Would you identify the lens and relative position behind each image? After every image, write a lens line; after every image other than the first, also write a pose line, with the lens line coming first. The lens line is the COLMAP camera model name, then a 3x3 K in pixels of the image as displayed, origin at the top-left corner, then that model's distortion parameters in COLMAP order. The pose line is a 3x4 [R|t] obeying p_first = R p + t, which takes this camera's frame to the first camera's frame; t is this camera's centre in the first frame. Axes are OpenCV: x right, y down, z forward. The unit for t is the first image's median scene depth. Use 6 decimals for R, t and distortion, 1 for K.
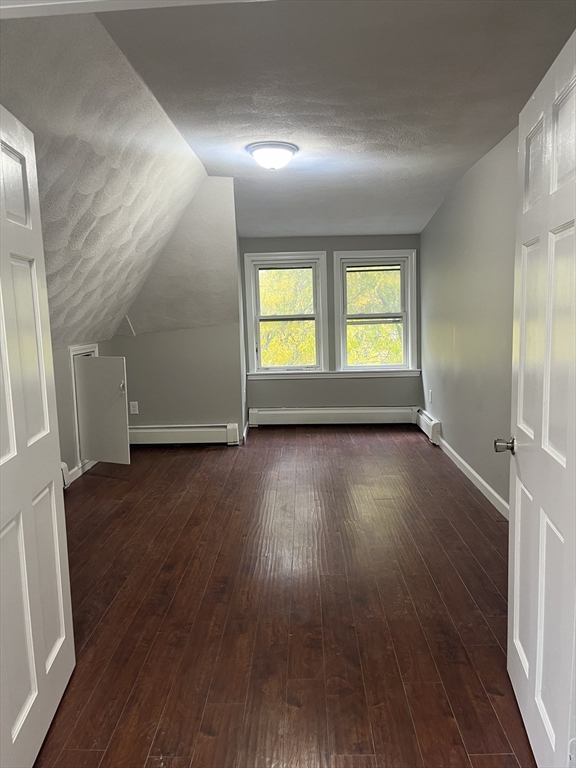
lens RADIAL K [[584.1, 0, 287.9], [0, 584.1, 383.0], [0, 0, 1]] dist [0.000997, -0.002336]
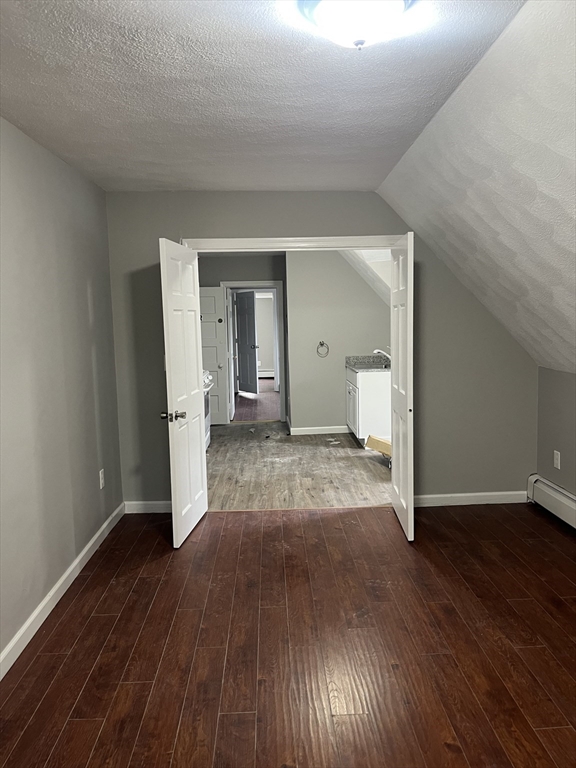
lens RADIAL K [[584.1, 0, 288.4], [0, 584.1, 383.7], [0, 0, 1]] dist [0.000997, -0.002336]
pose [[-0.996830, 0.059040, -0.053341, 0.079594], [0.045021, 0.971270, 0.233681, -0.266541], [0.065605, 0.230539, -0.970849, 1.827925]]
